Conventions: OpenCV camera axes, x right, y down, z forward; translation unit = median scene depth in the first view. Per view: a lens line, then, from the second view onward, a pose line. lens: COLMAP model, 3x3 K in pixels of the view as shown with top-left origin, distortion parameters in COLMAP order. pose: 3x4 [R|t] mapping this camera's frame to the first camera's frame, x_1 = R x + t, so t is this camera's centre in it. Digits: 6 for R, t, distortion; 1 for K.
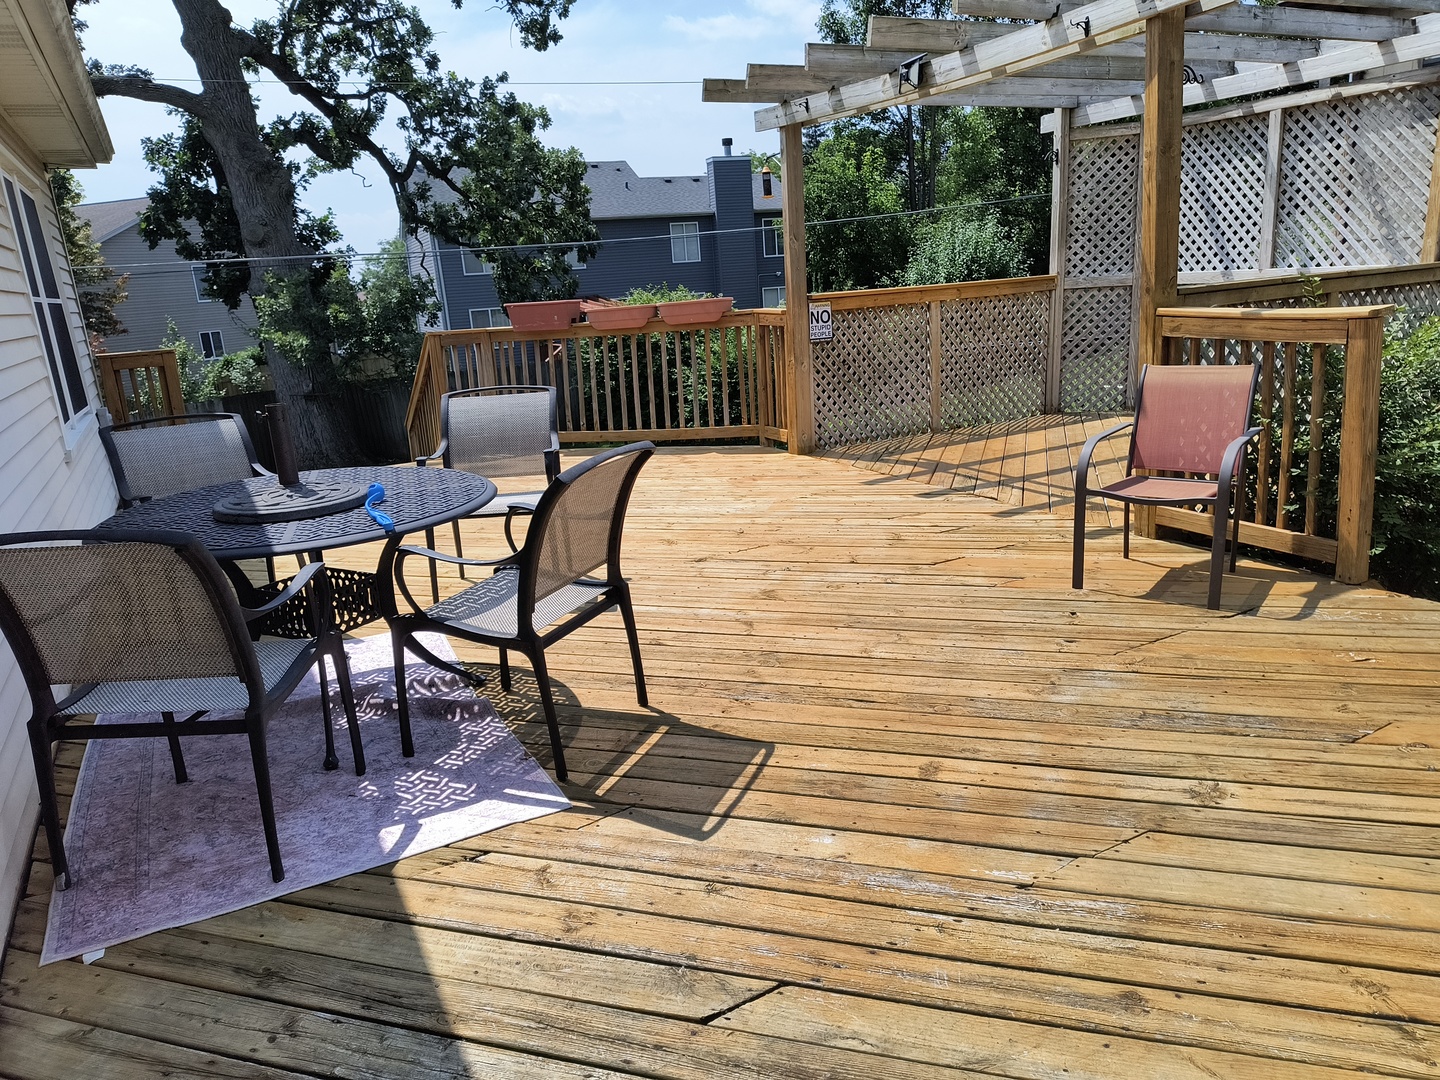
lens RADIAL K [[967.1, 0, 721.4], [0, 967.1, 547.1], [0, 0, 1]] dist [0.011871, -0.028427]
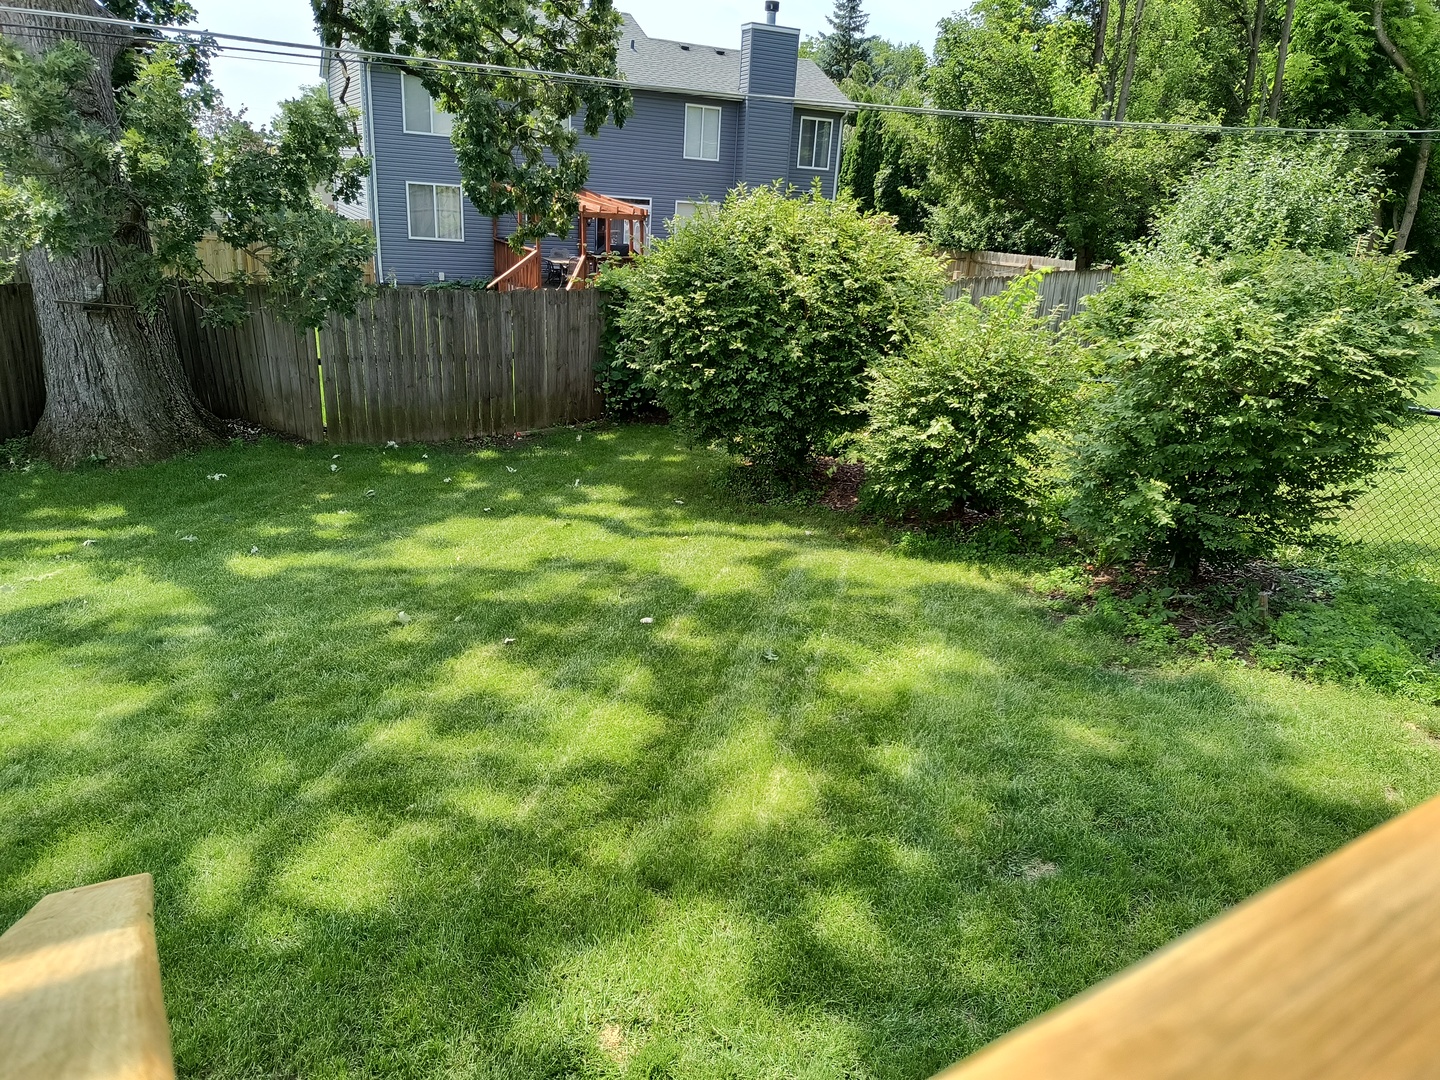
lens RADIAL K [[967.1, 0, 719.7], [0, 967.1, 535.4], [0, 0, 1]] dist [0.011871, -0.028427]
pose [[0.990472, 0.103320, 0.091046, -0.099398], [-0.109522, 0.991793, 0.065967, -0.082525], [-0.083483, -0.075310, 0.993659, 0.349218]]
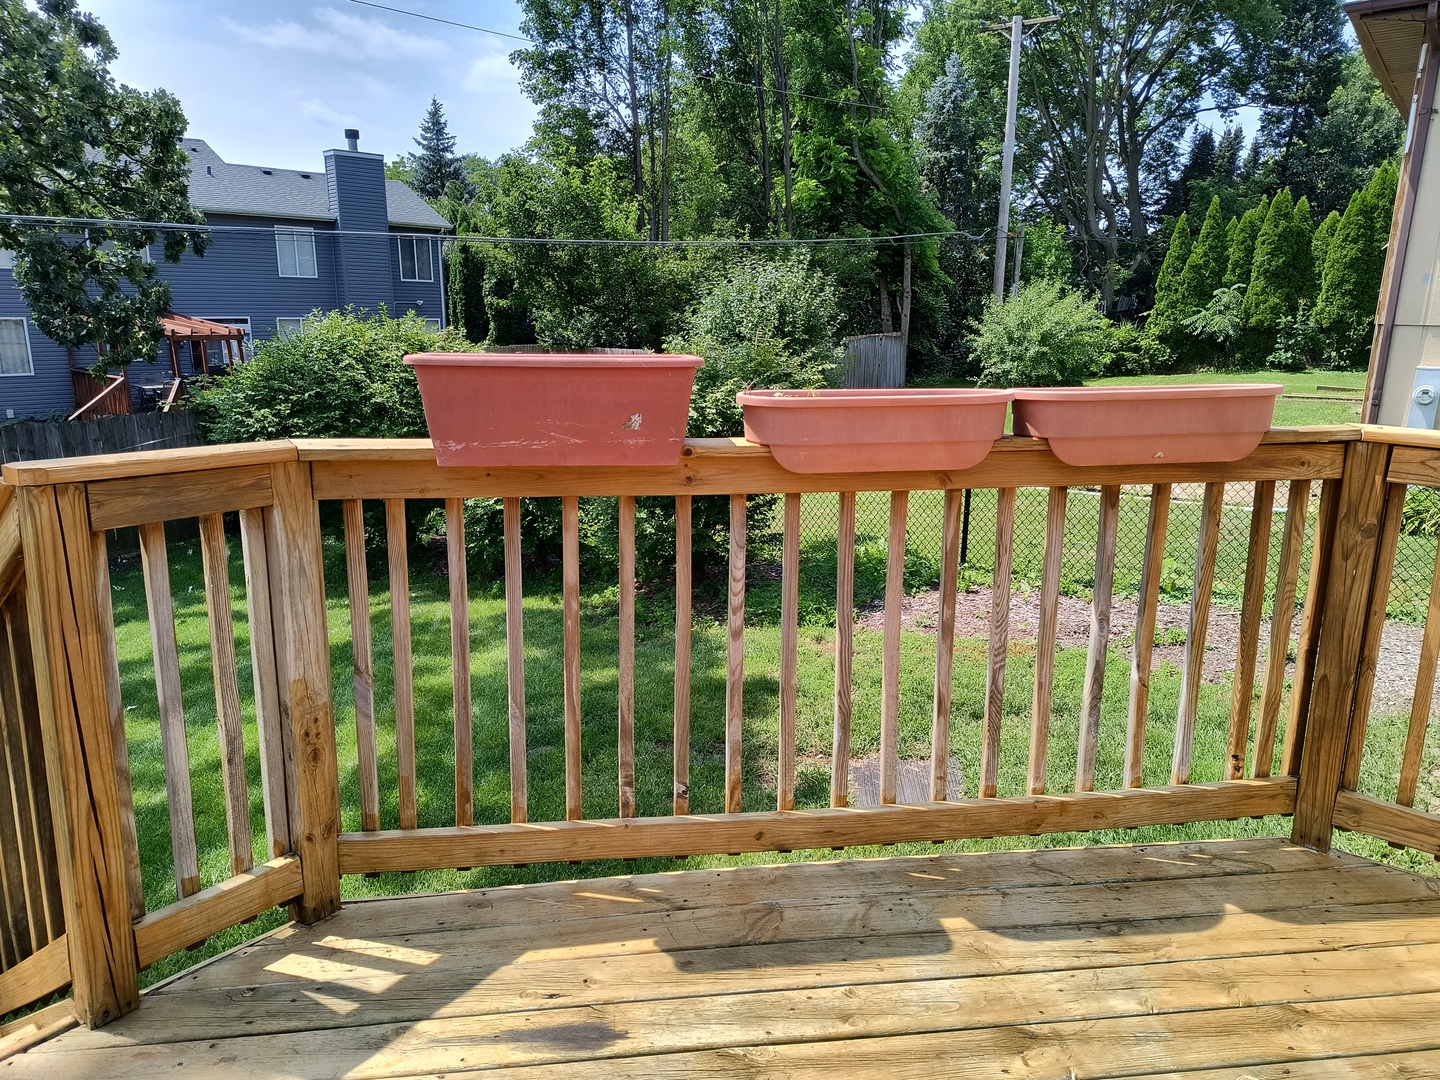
lens RADIAL K [[967.1, 0, 734.4], [0, 967.1, 542.9], [0, 0, 1]] dist [0.011871, -0.028427]
pose [[0.905685, -0.018558, 0.423545, -0.085591], [0.037029, 0.998686, -0.035422, -0.065547], [-0.422331, 0.047765, 0.905182, 0.255115]]
